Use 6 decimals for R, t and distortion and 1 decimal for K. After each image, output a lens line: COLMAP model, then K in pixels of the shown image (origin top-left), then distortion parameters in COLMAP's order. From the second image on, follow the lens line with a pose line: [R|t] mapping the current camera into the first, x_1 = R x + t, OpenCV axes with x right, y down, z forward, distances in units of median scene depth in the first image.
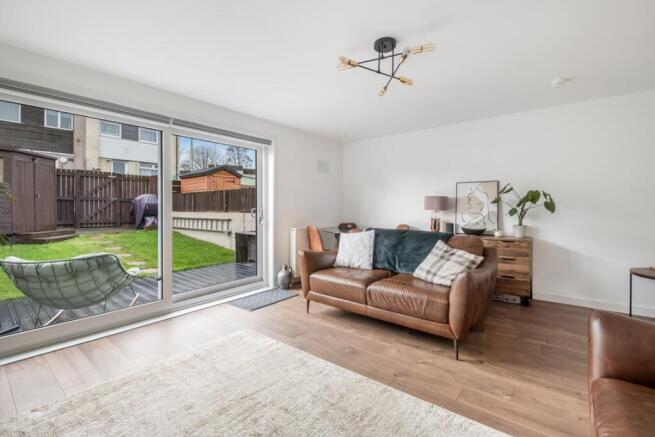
lens RADIAL K [[287.1, 0, 328.1], [0, 287.1, 211.8], [0, 0, 1]] dist [0.000190, -0.000238]
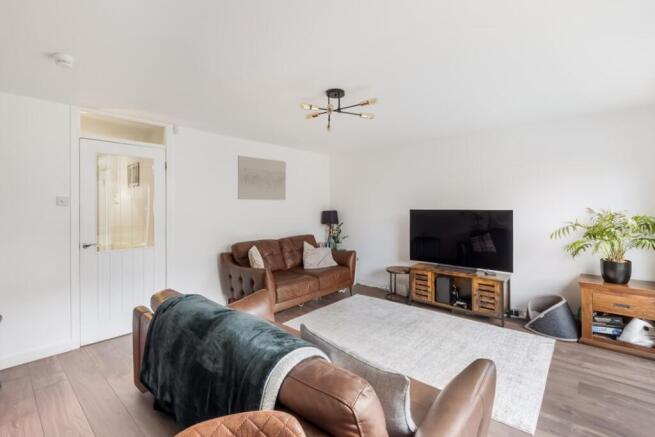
lens RADIAL K [[301.9, 0, 327.8], [0, 301.9, 202.5], [0, 0, 1]] dist [-0.000800, -0.000357]
pose [[-0.998978, 0.006873, 0.044678, 0.087440], [0.006913, 0.999976, 0.000748, -0.071219], [-0.044671, 0.001056, -0.999001, 1.126495]]
